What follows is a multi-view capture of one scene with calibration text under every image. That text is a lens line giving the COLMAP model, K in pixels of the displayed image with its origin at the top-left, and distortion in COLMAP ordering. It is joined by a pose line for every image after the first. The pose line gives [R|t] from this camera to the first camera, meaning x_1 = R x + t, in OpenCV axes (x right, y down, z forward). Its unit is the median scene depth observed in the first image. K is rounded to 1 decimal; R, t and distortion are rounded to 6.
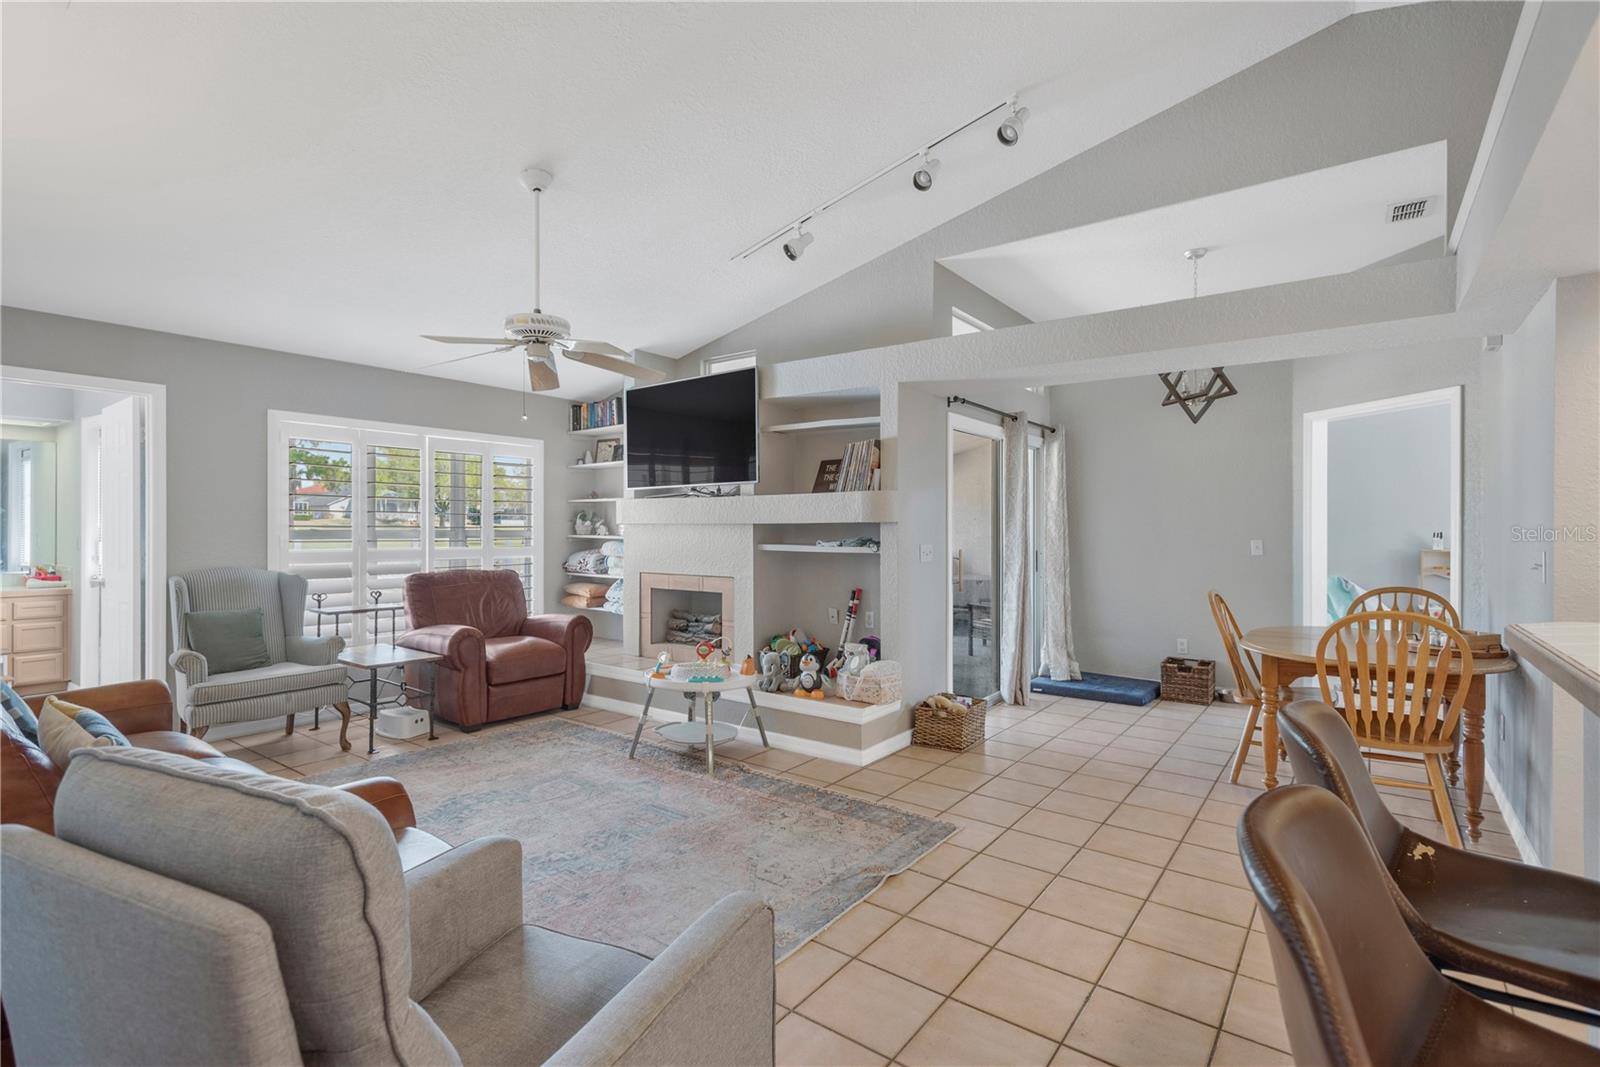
lens RADIAL K [[751.3, 0, 799.4], [0, 751.3, 526.3], [0, 0, 1]] dist [0.009142, -0.000309]
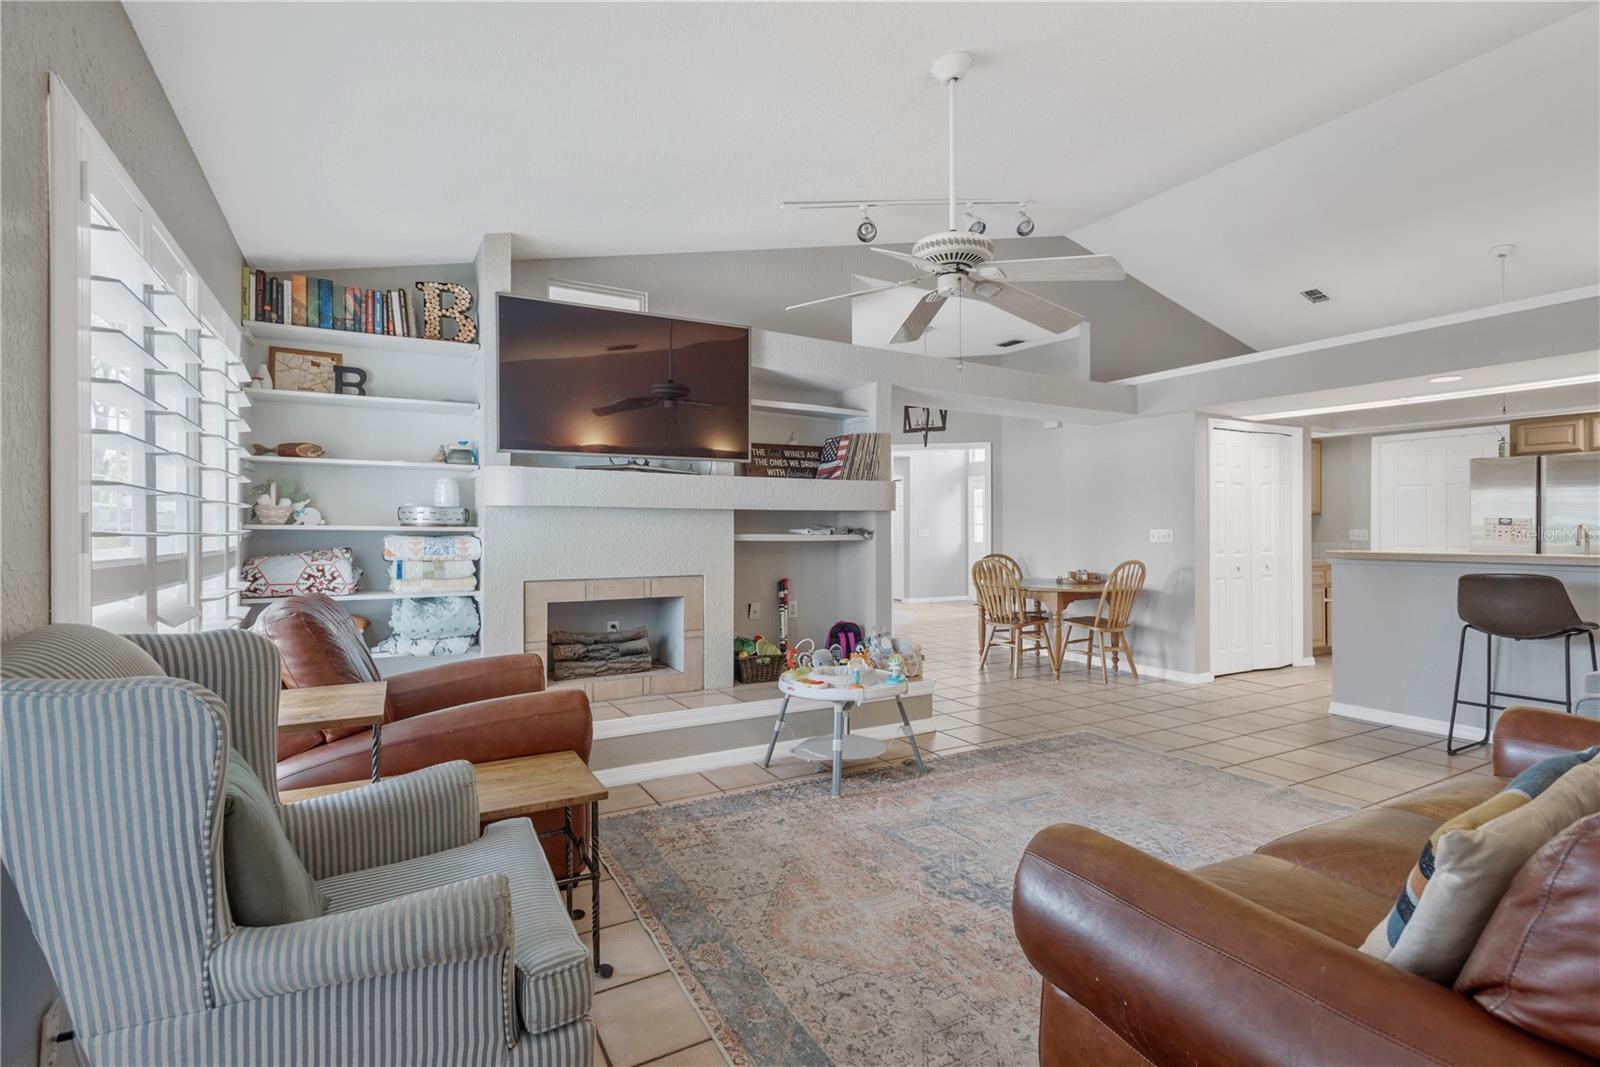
lens RADIAL K [[751.3, 0, 799.4], [0, 751.3, 526.3], [0, 0, 1]] dist [0.009142, -0.000309]
pose [[0.404664, 0.002843, 0.914461, -1.010287], [-0.000486, 0.999996, -0.002894, 0.022399], [-0.914465, 0.000726, 0.404664, 0.739651]]
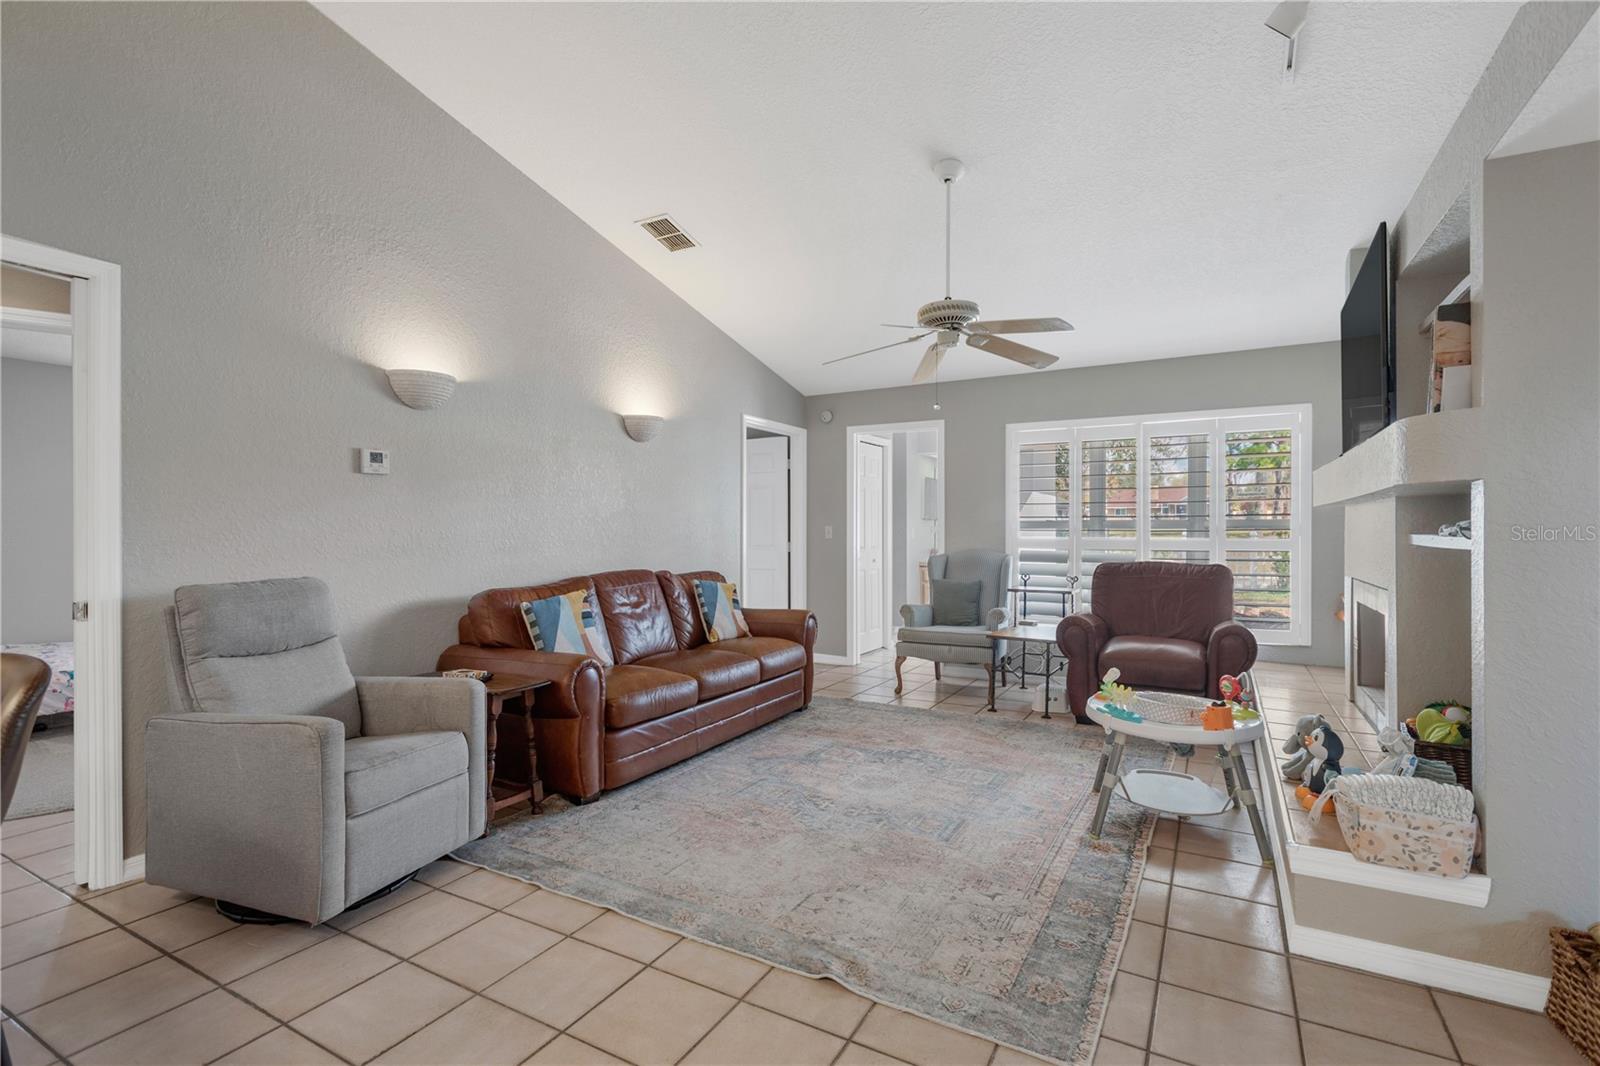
lens RADIAL K [[740.2, 0, 800.0], [0, 740.2, 533.0], [0, 0, 1]] dist [0.001954, -0.000051]
pose [[0.129073, 0.000909, -0.991635, 0.554010], [0.003124, 0.999994, 0.001323, 0.026429], [0.991630, -0.003269, 0.129069, 0.599252]]
